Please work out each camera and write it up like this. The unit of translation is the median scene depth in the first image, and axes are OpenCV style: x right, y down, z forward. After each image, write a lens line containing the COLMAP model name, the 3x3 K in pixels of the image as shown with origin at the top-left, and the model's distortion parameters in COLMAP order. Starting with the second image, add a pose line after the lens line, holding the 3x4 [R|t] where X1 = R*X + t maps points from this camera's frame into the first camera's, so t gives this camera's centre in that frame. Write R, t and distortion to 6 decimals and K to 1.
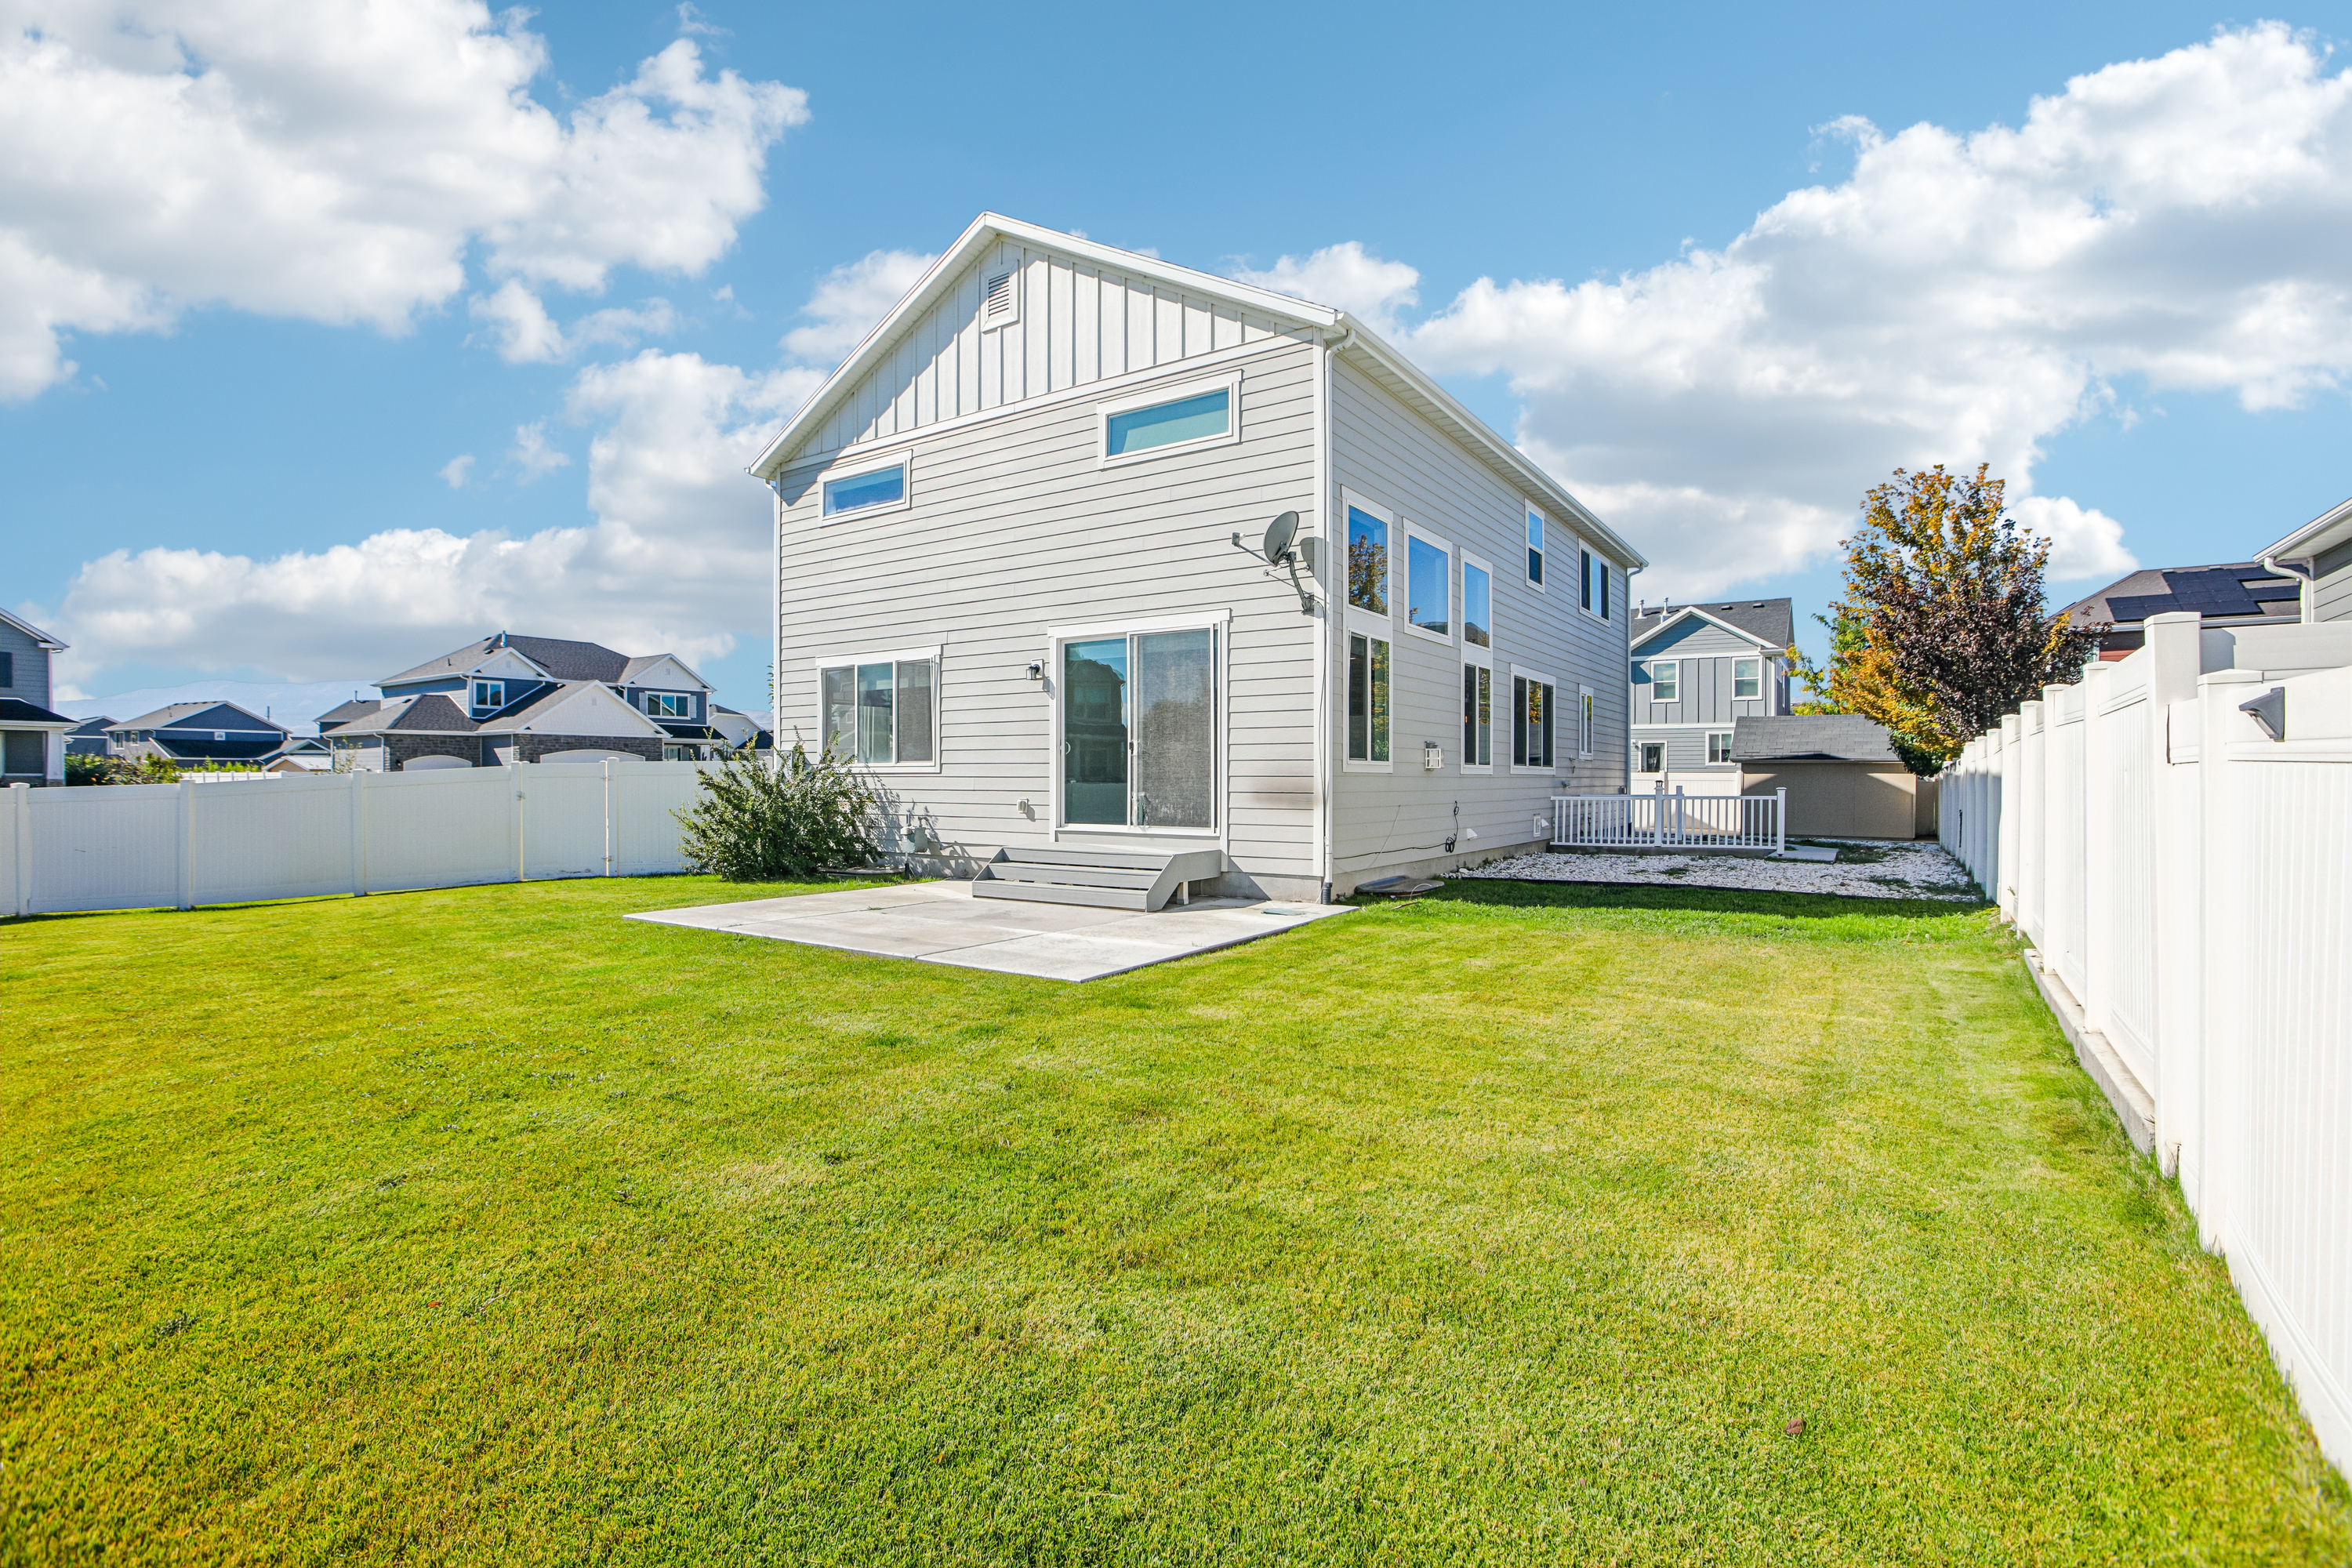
lens RADIAL K [[1092.6, 0, 1171.7], [0, 1092.6, 798.0], [0, 0, 1]] dist [-0.041001, 0.012178]
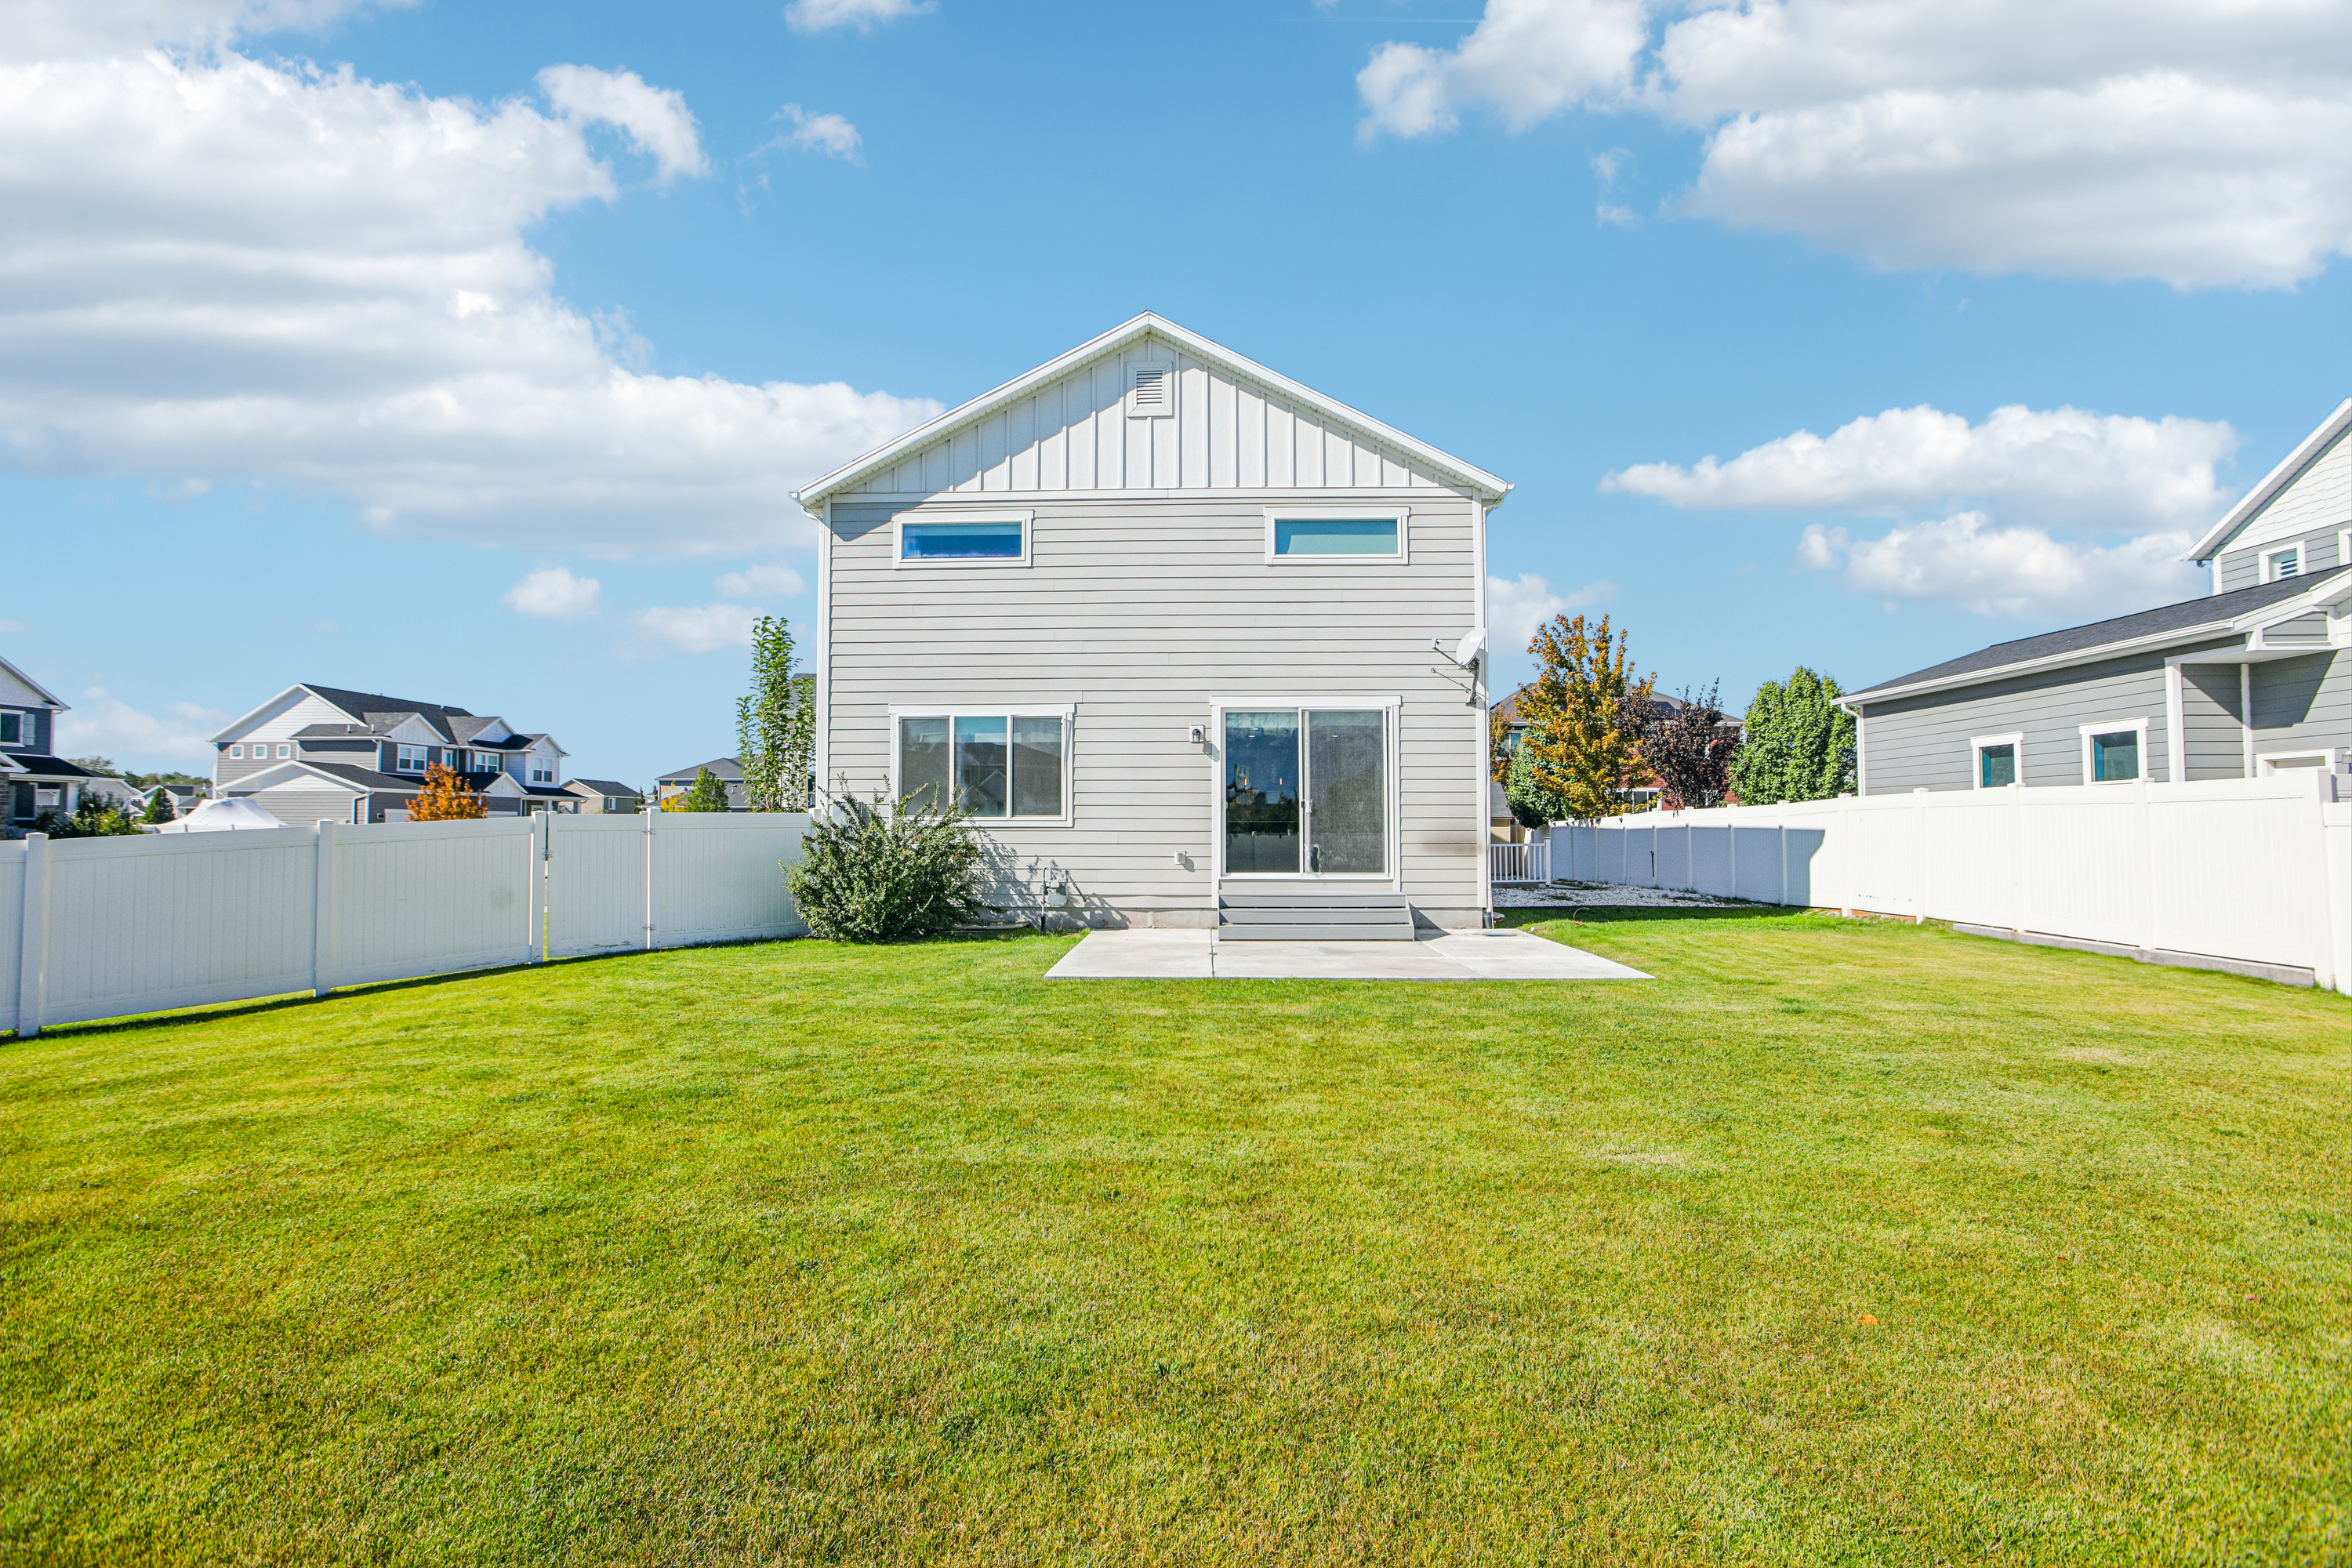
lens RADIAL K [[1092.6, 0, 1171.7], [0, 1092.6, 798.0], [0, 0, 1]] dist [-0.041001, 0.012178]
pose [[0.847998, 0.013548, 0.529826, -0.723607], [0.010825, 0.999022, -0.042871, -0.005634], [-0.529888, 0.042090, 0.847022, 0.081160]]
